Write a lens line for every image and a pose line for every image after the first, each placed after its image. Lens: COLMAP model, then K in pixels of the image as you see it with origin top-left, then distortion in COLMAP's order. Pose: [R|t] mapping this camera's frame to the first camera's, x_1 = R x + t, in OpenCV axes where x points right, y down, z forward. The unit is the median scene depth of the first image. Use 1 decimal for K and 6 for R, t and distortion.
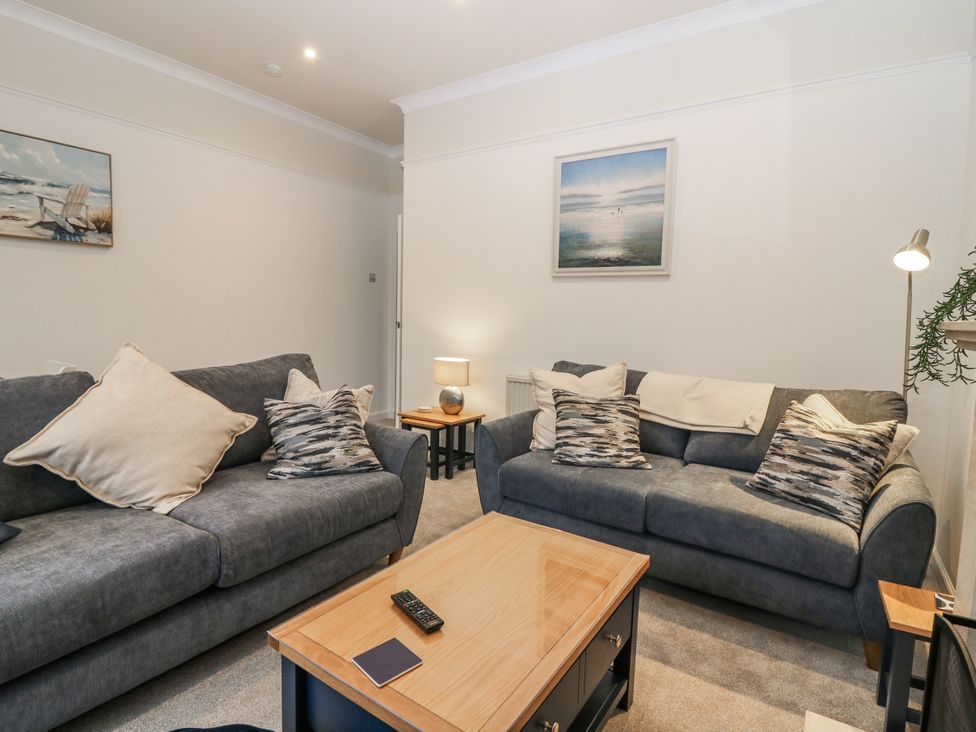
lens RADIAL K [[510.4, 0, 492.4], [0, 510.4, 359.3], [0, 0, 1]] dist [-0.006356, -0.008286]
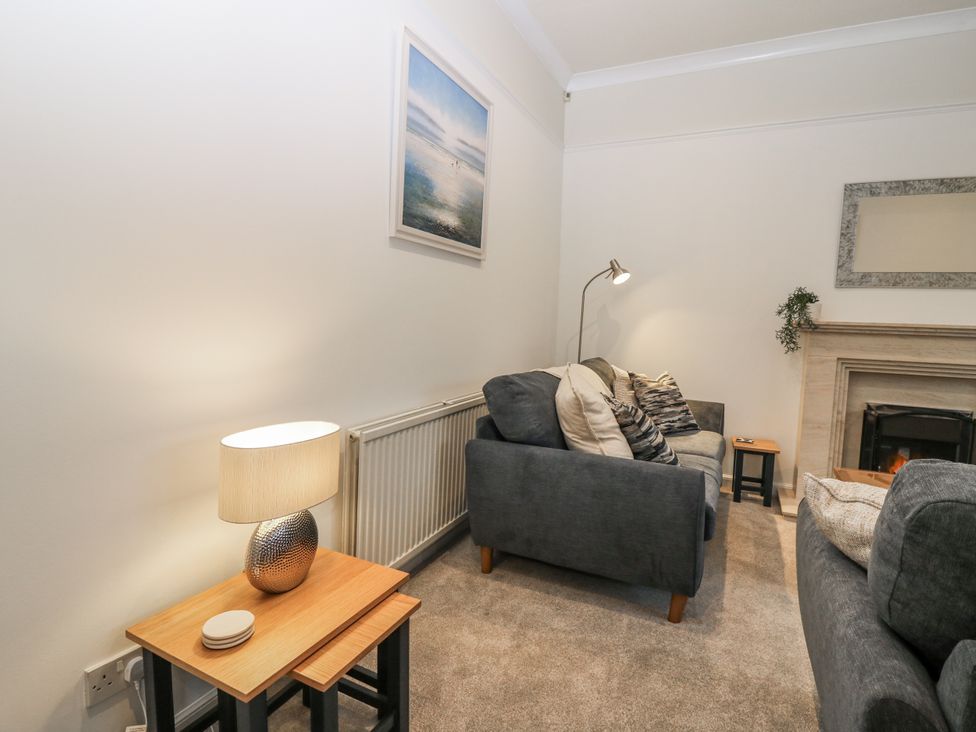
lens RADIAL K [[510.4, 0, 498.2], [0, 510.4, 353.2], [0, 0, 1]] dist [-0.006356, -0.008286]
pose [[-0.151303, -0.105074, 0.982887, -0.716594], [0.047308, 0.992425, 0.113376, -0.141109], [-0.987355, 0.063652, -0.145186, 1.484309]]
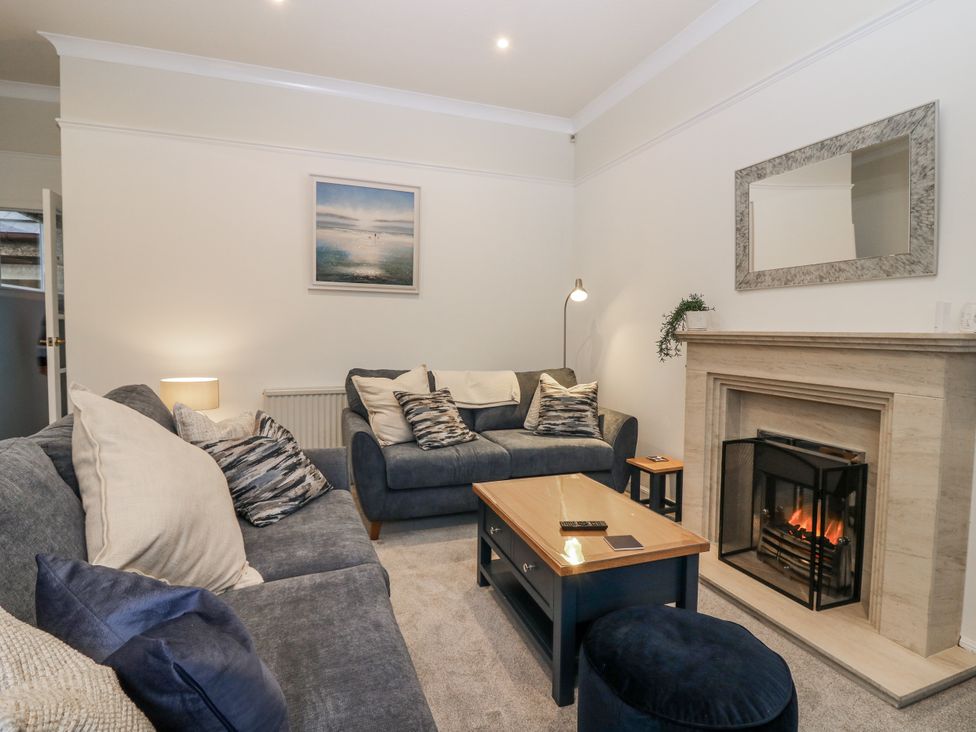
lens RADIAL K [[510.4, 0, 502.6], [0, 510.4, 357.0], [0, 0, 1]] dist [-0.006356, -0.008286]
pose [[0.576981, -0.063628, 0.814275, -0.765283], [0.071211, 0.997083, 0.027455, -0.038453], [-0.813647, 0.042144, 0.579829, 0.140203]]
